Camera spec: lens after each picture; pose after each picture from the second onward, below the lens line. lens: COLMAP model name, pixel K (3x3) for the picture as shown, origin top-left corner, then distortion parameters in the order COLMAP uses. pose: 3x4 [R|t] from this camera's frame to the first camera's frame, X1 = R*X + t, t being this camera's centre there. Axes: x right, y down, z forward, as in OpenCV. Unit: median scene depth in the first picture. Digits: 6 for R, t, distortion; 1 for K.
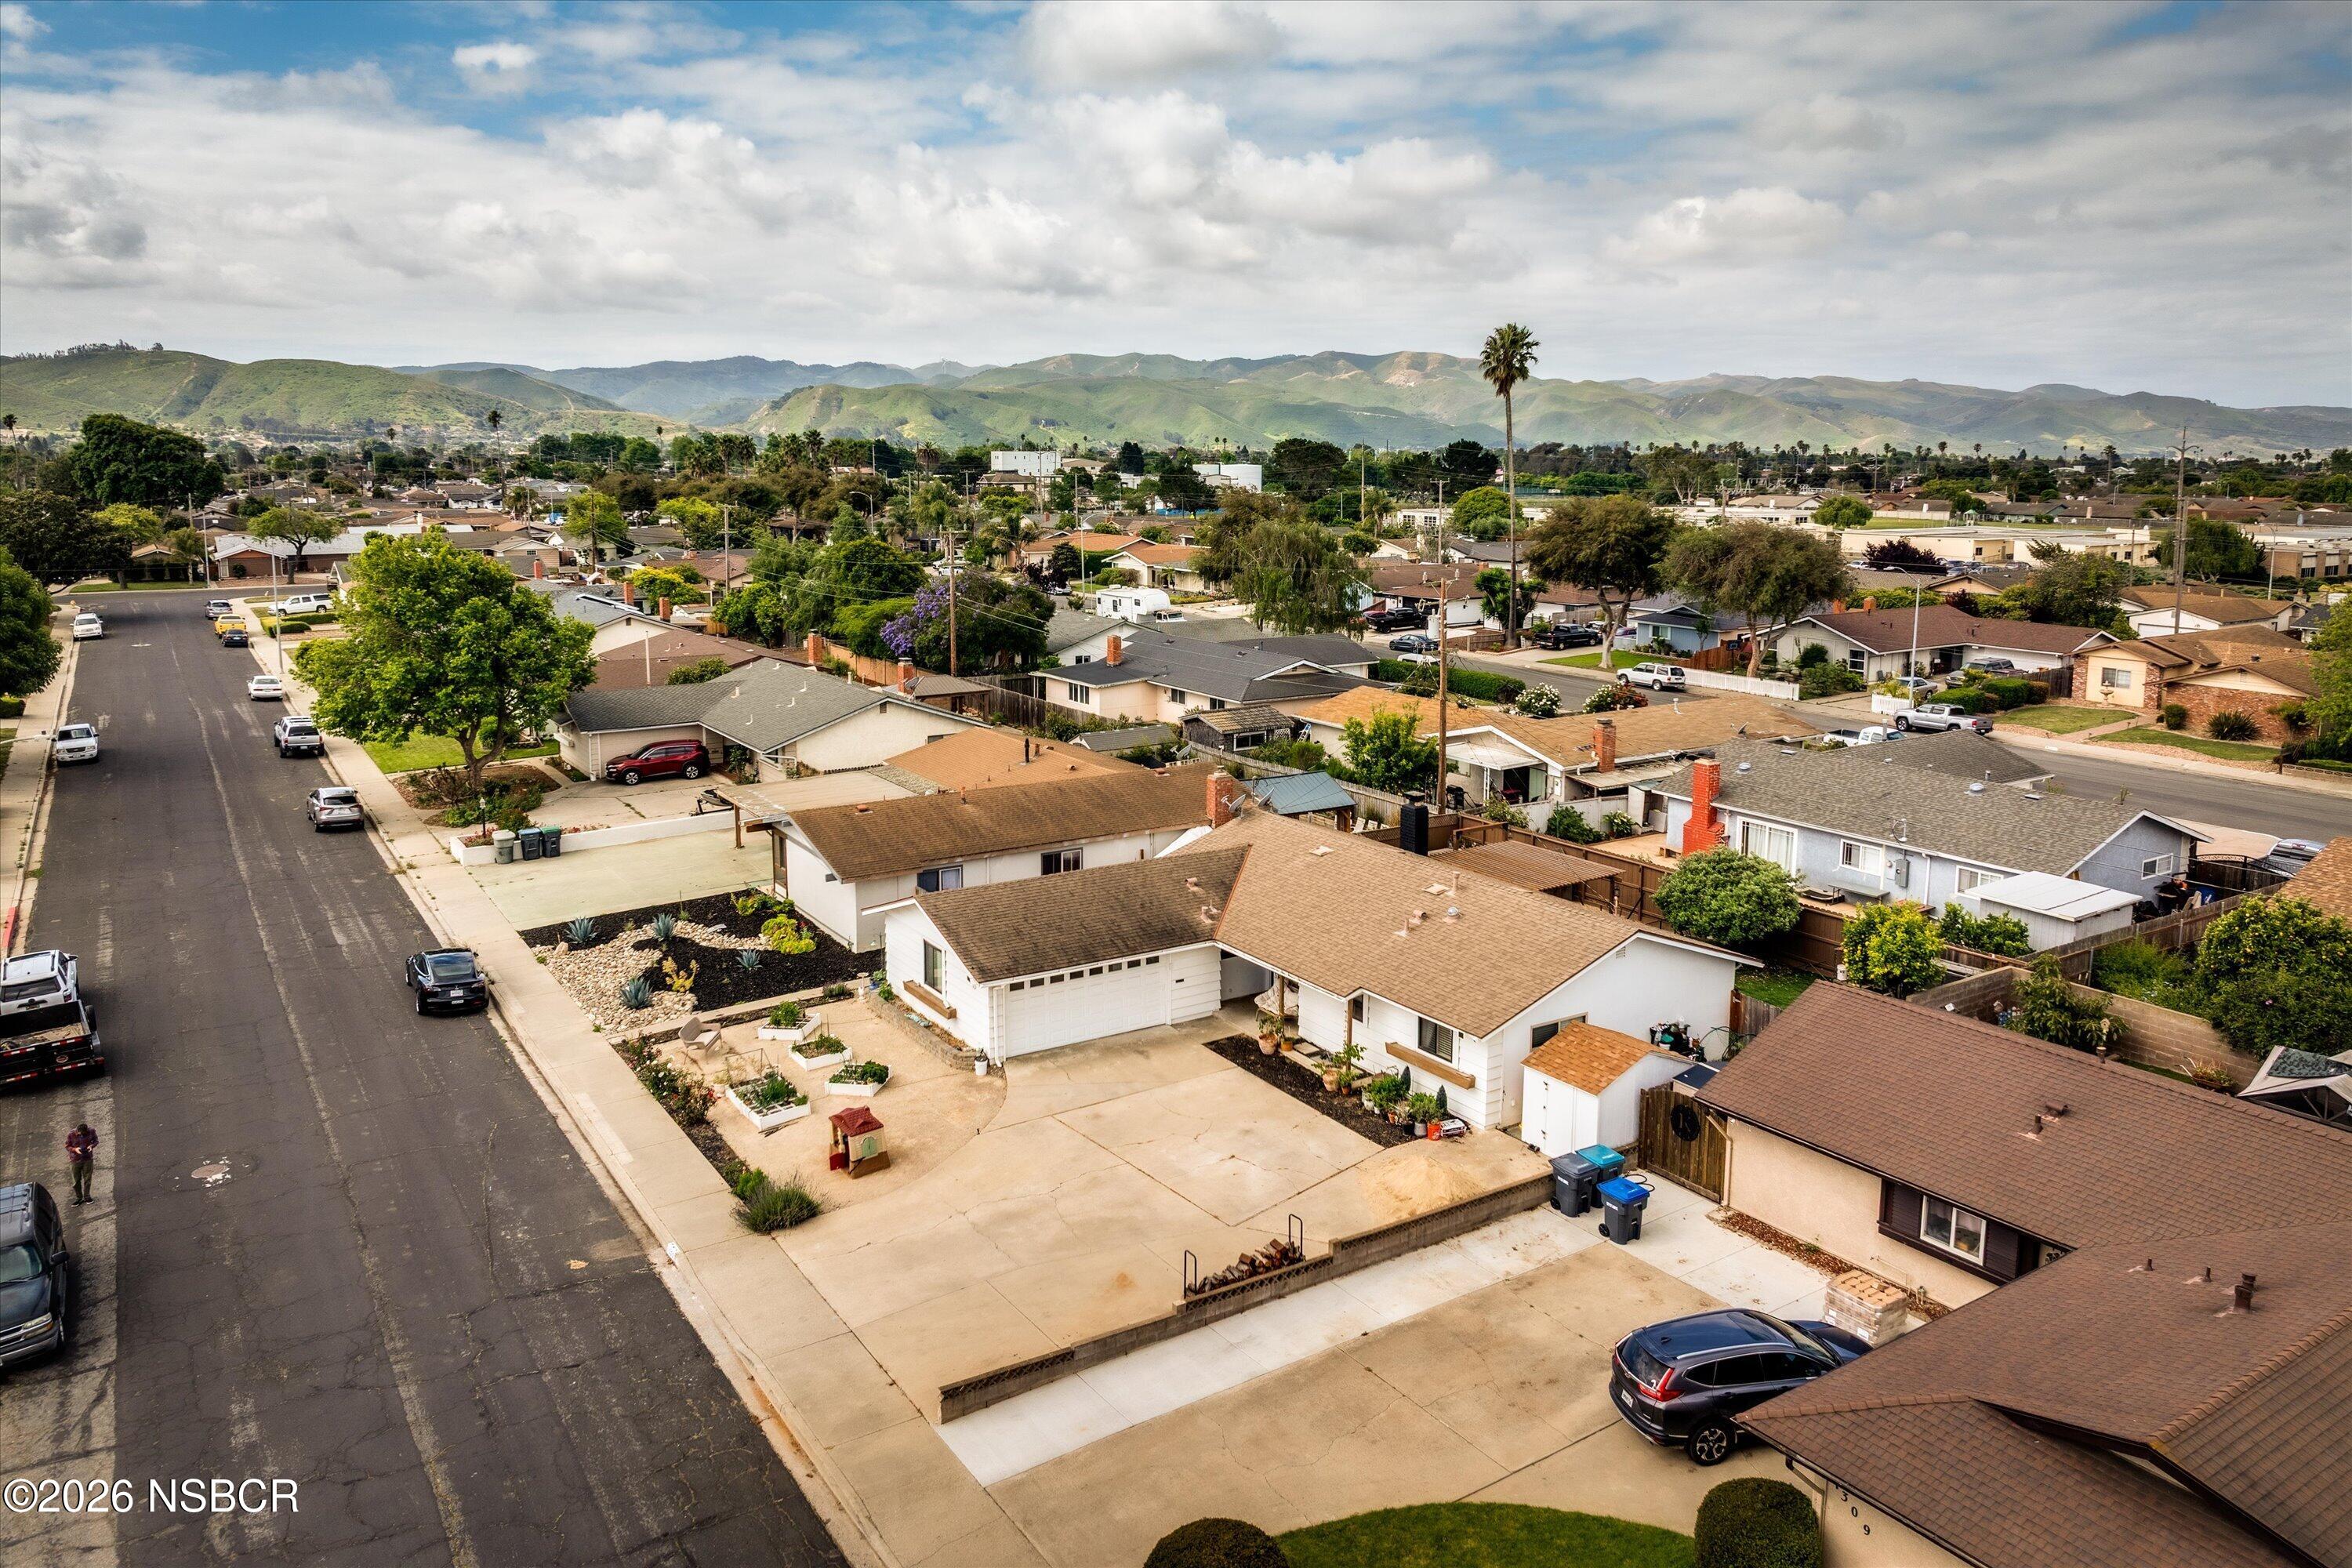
lens RADIAL K [[1616.9, 0, 1189.6], [0, 1616.9, 674.0], [0, 0, 1]] dist [-0.016284, -0.008012]
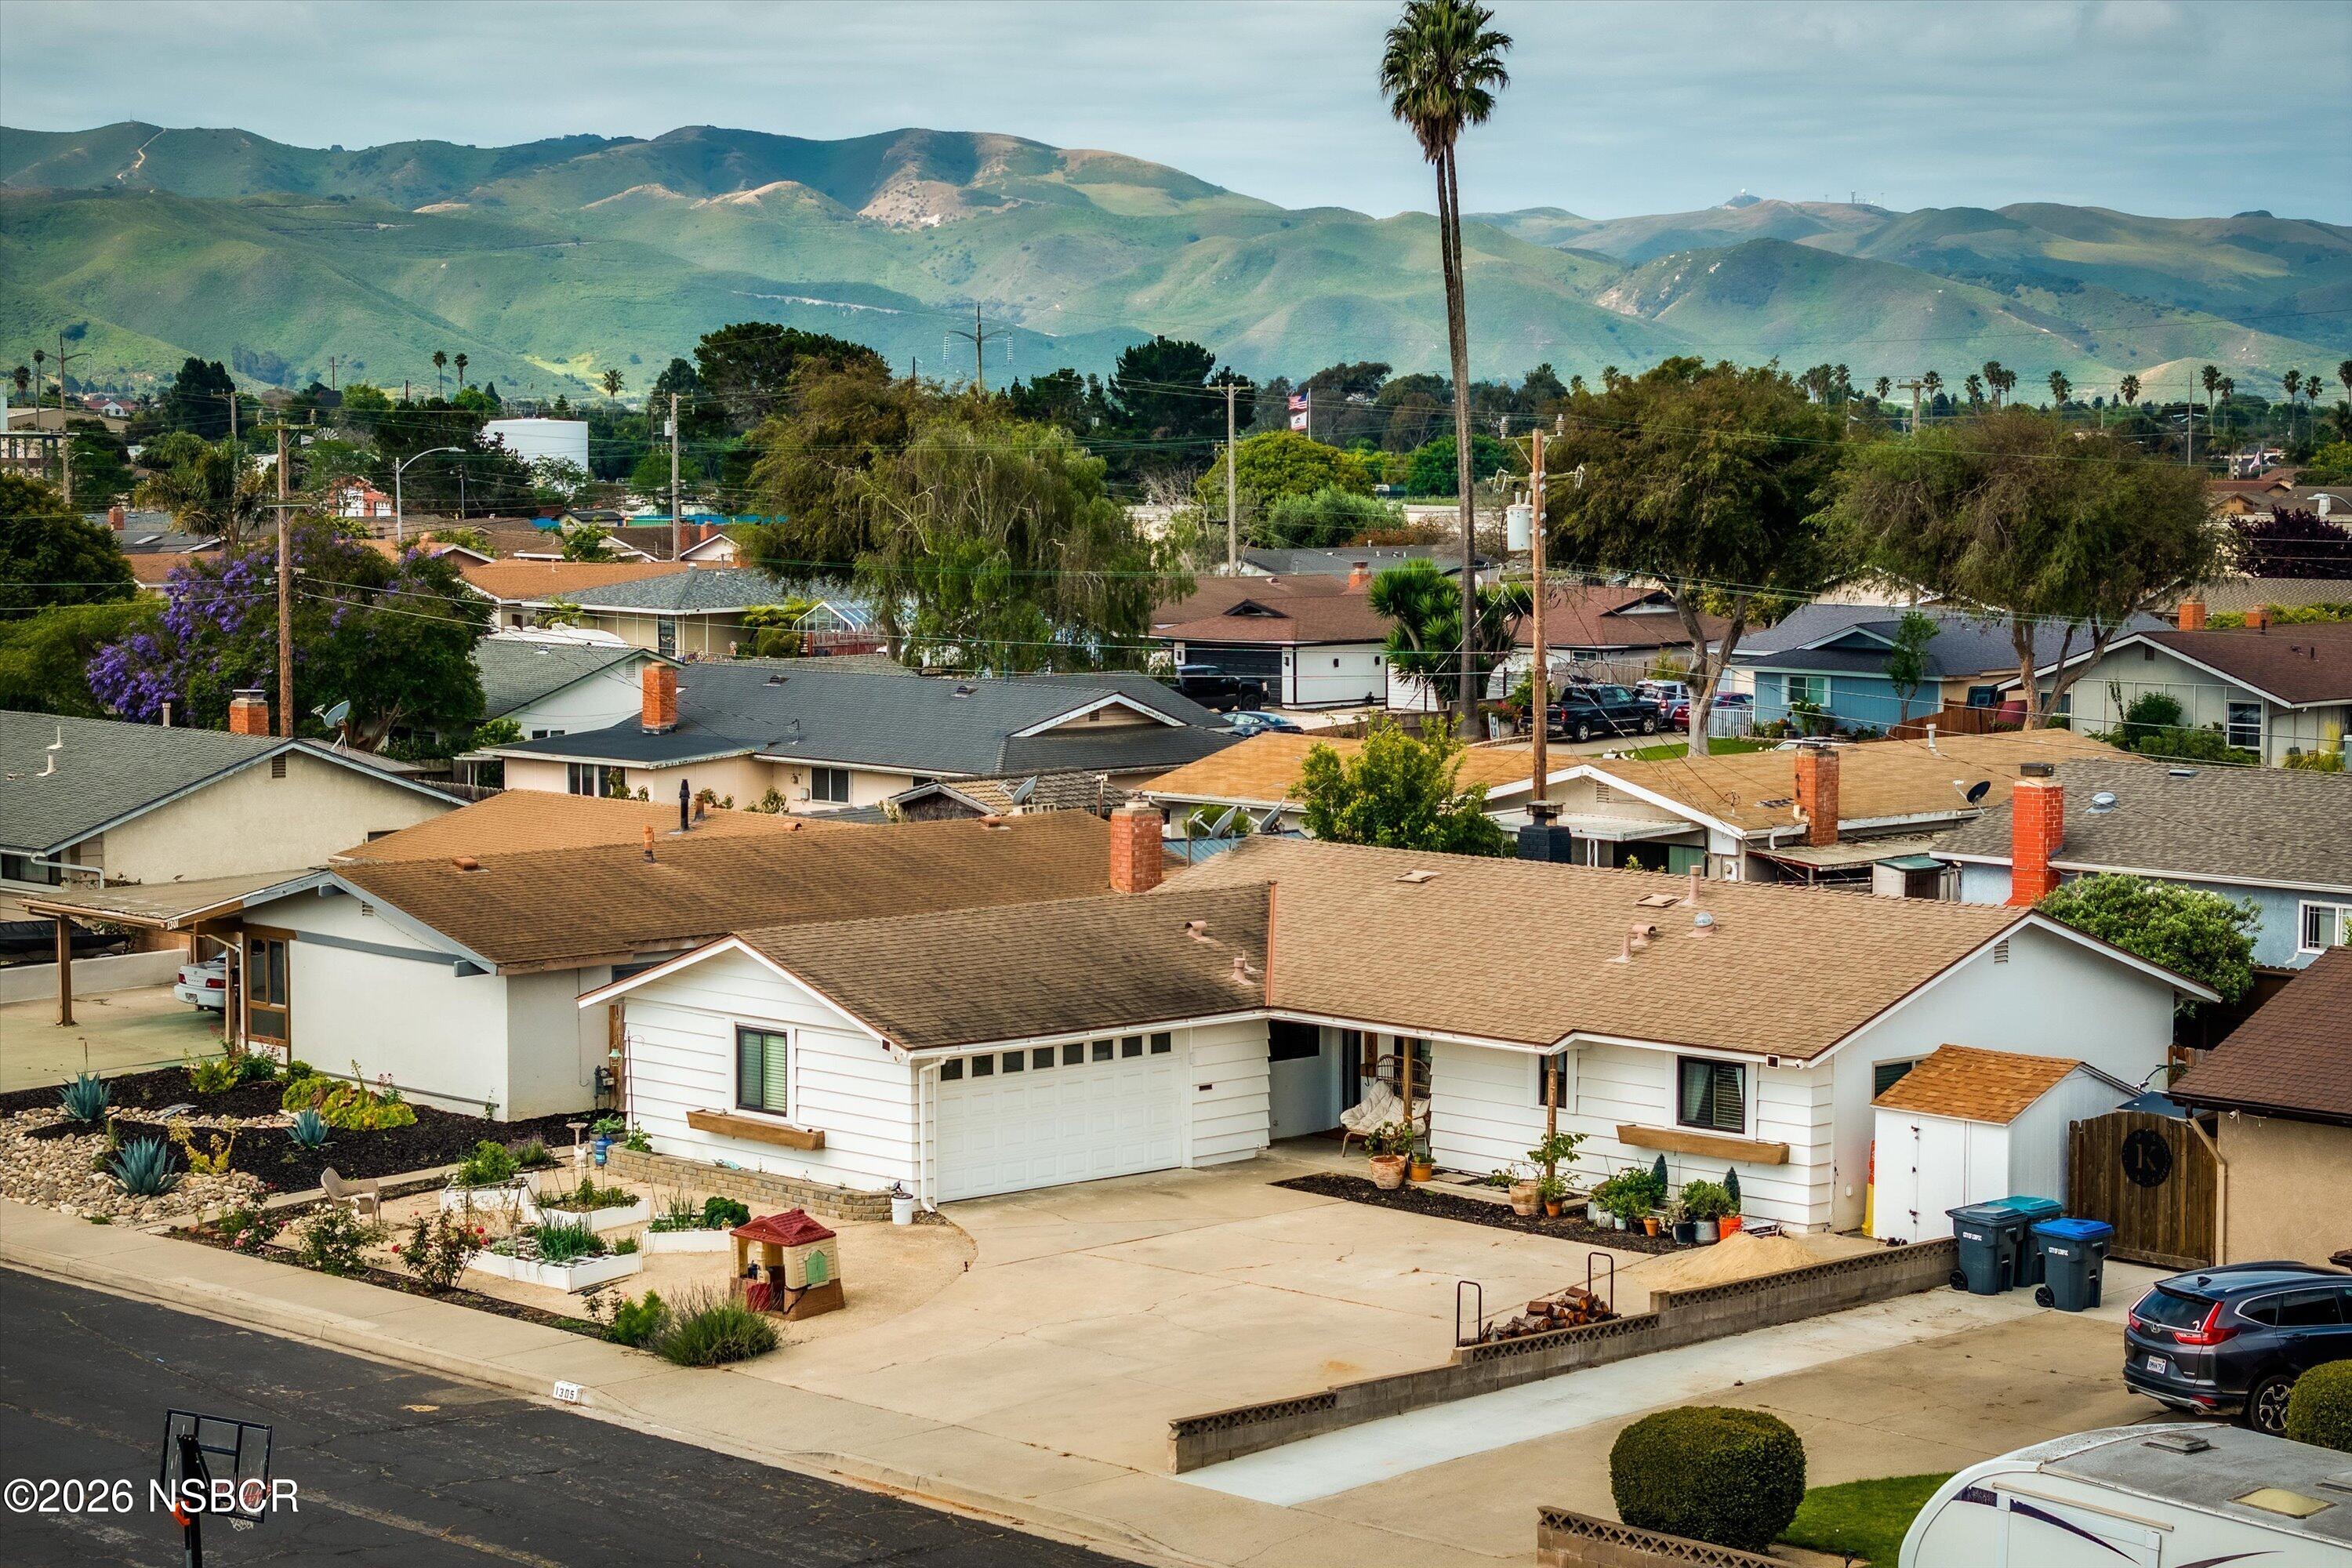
lens RADIAL K [[4609.5, 0, 1176.3], [0, 4609.5, 785.8], [0, 0, 1]] dist [0.088384, 0.000000]
pose [[0.982102, -0.014682, 0.187777, -0.170244], [0.025206, 0.998235, -0.053779, 0.094600], [-0.186656, 0.057549, 0.980738, -0.299828]]
